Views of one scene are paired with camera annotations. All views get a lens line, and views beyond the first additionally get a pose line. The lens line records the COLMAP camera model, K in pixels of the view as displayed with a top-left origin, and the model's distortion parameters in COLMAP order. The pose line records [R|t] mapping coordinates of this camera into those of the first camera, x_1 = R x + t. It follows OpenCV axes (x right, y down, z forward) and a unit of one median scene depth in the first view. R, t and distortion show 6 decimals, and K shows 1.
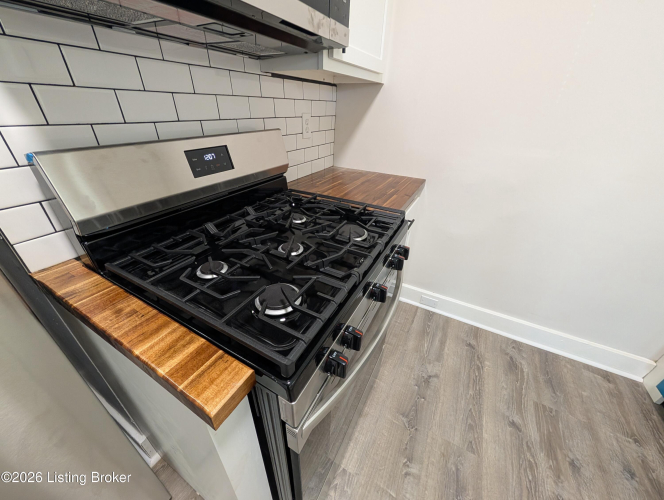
lens RADIAL K [[251.7, 0, 329.4], [0, 251.7, 248.8], [0, 0, 1]] dist [-0.000094, 0.000429]
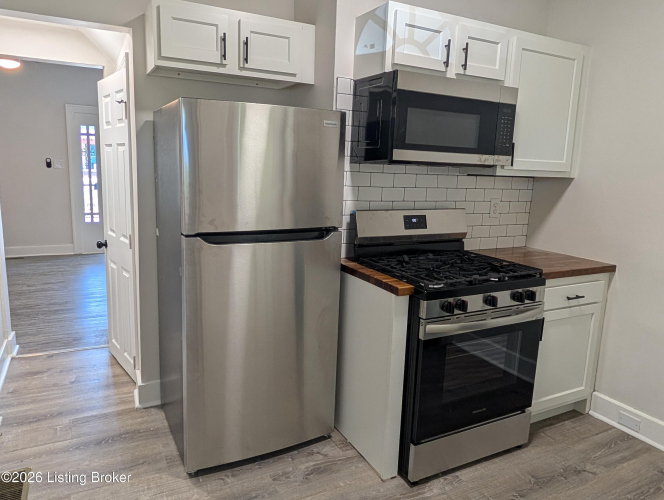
lens RADIAL K [[470.5, 0, 329.3], [0, 470.5, 245.5], [0, 0, 1]] dist [-0.009739, 0.004685]
pose [[0.833432, 0.097874, -0.543886, 0.553133], [-0.288455, 0.916524, -0.277087, 0.586554], [0.471365, 0.387820, 0.792092, -1.209387]]
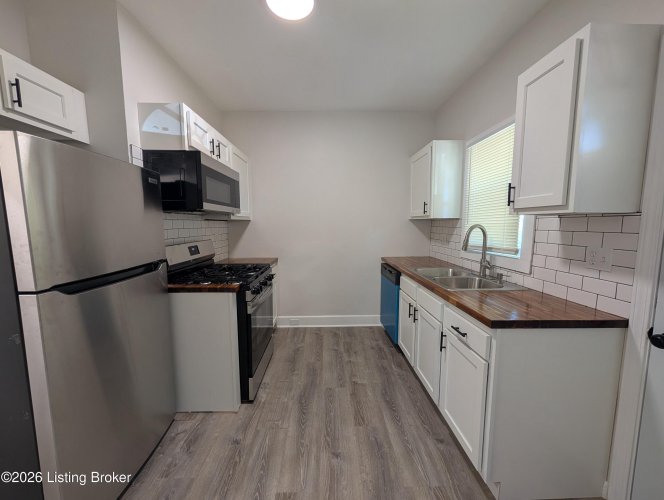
lens RADIAL K [[251.7, 0, 332.5], [0, 251.7, 248.6], [0, 0, 1]] dist [-0.000094, 0.000429]
pose [[0.860618, -0.076150, 0.503525, -0.367774], [0.272711, 0.903947, -0.329407, 0.620161], [-0.430076, 0.420810, 0.798720, -1.205313]]
